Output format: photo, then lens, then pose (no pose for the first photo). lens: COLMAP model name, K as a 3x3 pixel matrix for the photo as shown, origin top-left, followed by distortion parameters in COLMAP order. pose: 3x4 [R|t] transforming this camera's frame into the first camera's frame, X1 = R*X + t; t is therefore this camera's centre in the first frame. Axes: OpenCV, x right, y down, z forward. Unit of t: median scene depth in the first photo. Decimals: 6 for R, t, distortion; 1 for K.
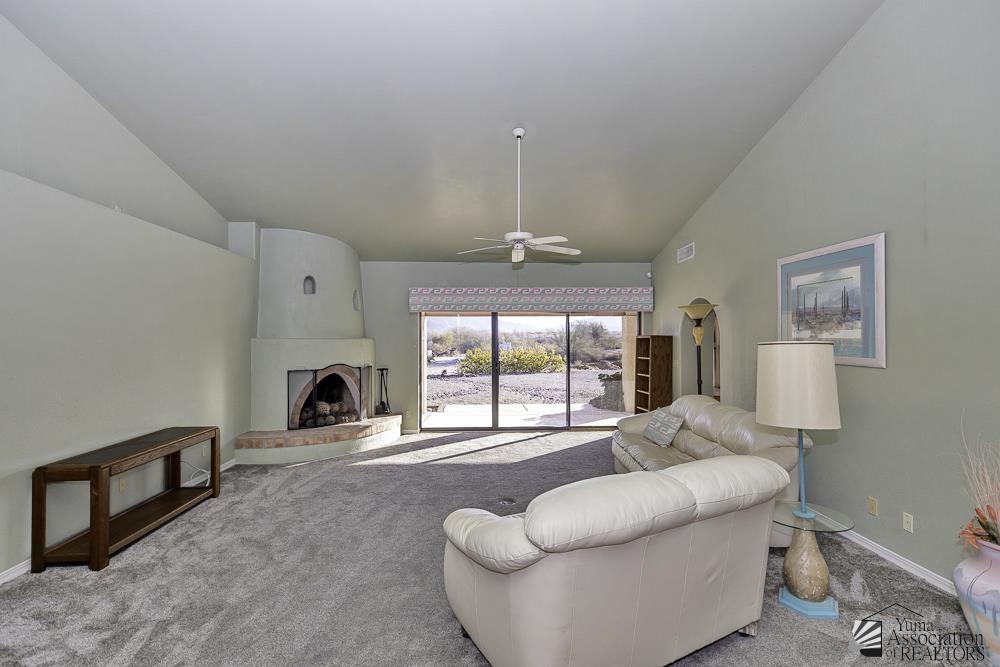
lens RADIAL K [[455.0, 0, 498.0], [0, 455.0, 333.7], [0, 0, 1]] dist [0.010974, -0.000905]
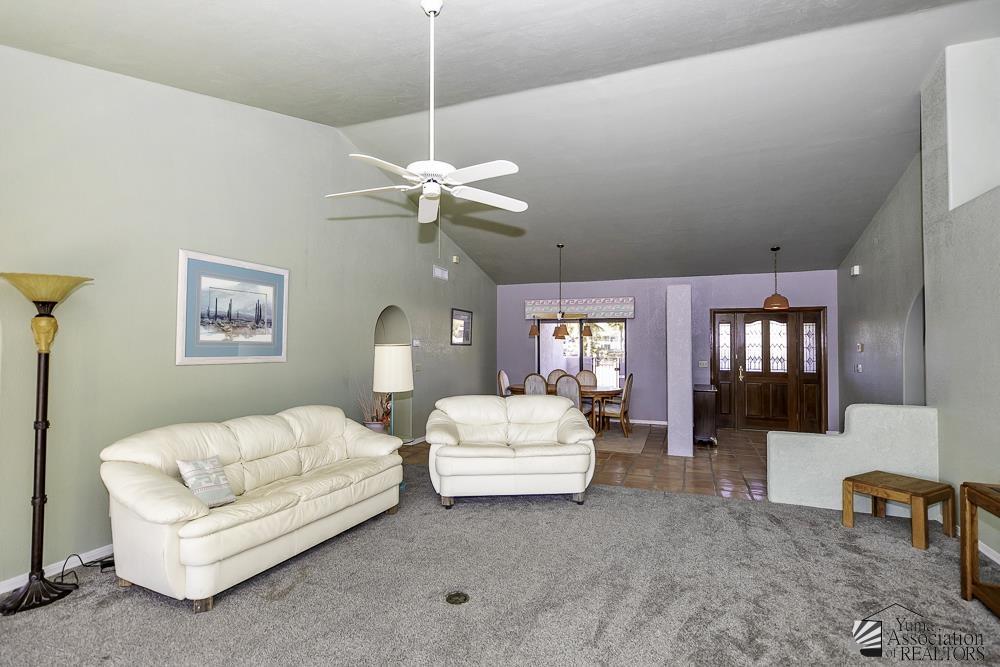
lens RADIAL K [[512.6, 0, 497.2], [0, 512.6, 330.4], [0, 0, 1]] dist [-0.001212, 0.000111]
pose [[-0.908084, -0.002988, 0.418777, -0.246173], [-0.017217, 0.999395, -0.030204, 0.006739], [-0.418434, -0.034638, -0.907586, 1.175768]]
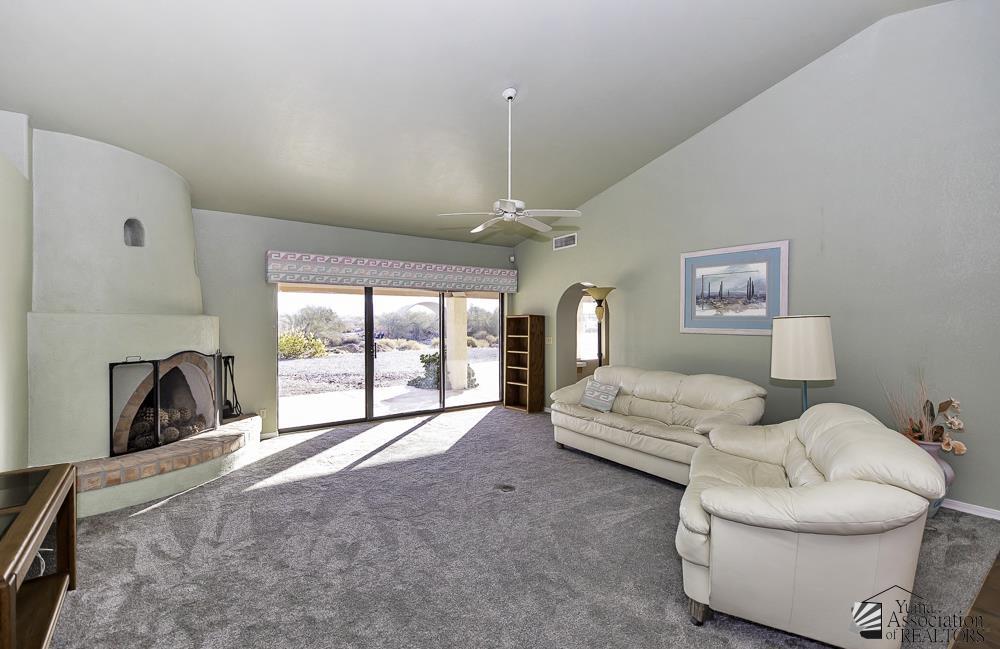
lens RADIAL K [[445.5, 0, 495.1], [0, 445.5, 326.7], [0, 0, 1]] dist [0.002536, -0.000595]
pose [[0.831915, -0.004212, 0.554888, -0.359279], [-0.006801, 0.999819, 0.017786, 0.014838], [-0.554862, -0.018570, 0.831735, 0.187001]]
